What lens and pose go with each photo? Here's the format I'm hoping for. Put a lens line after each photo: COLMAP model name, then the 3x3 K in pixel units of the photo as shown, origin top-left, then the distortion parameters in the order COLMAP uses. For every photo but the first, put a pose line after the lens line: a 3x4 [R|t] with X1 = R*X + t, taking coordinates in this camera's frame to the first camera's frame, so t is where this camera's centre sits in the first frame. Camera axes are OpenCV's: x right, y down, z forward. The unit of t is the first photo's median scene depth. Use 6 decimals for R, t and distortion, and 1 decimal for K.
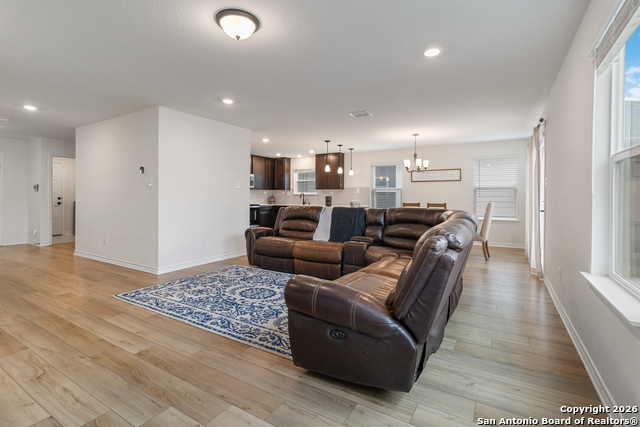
lens RADIAL K [[297.6, 0, 320.0], [0, 297.6, 200.7], [0, 0, 1]] dist [0.000047, 0.000632]
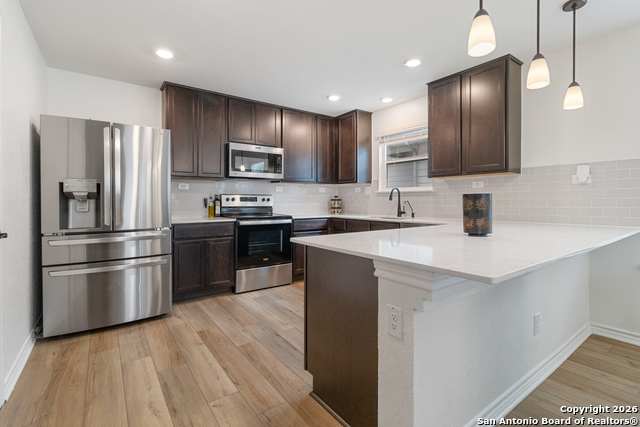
lens RADIAL K [[297.6, 0, 318.8], [0, 297.6, 199.7], [0, 0, 1]] dist [0.000047, 0.000632]
pose [[0.920455, -0.007191, -0.390783, 0.007125], [0.002248, 0.999912, -0.013107, -0.010470], [0.390843, 0.011186, 0.920389, 1.136412]]
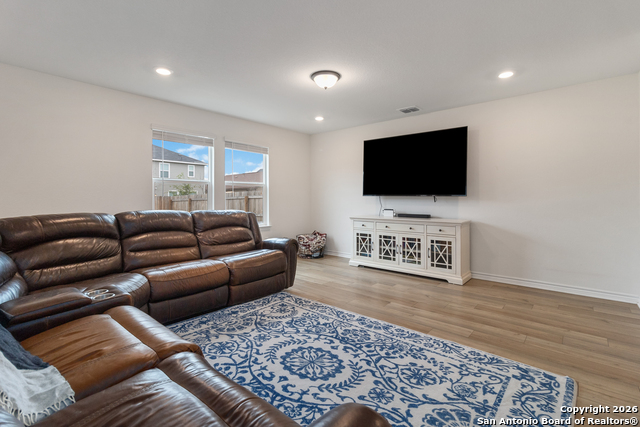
lens RADIAL K [[297.6, 0, 324.1], [0, 297.6, 194.2], [0, 0, 1]] dist [0.000047, 0.000632]
pose [[-0.986592, 0.000843, 0.163202, -0.233646], [-0.000038, 0.999985, -0.005399, -0.011687], [-0.163205, -0.005333, -0.986578, 1.119115]]
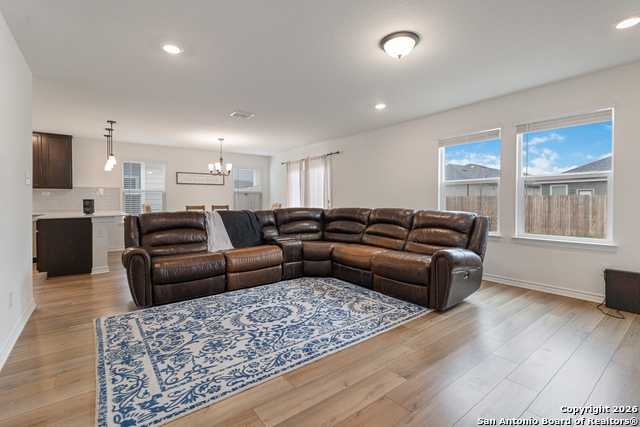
lens RADIAL K [[297.6, 0, 317.3], [0, 297.6, 205.0], [0, 0, 1]] dist [0.000047, 0.000632]
pose [[0.365490, -0.018192, 0.930637, -0.662161], [0.016460, 0.999779, 0.013079, -0.002662], [-0.930670, 0.010538, 0.365709, 0.403287]]
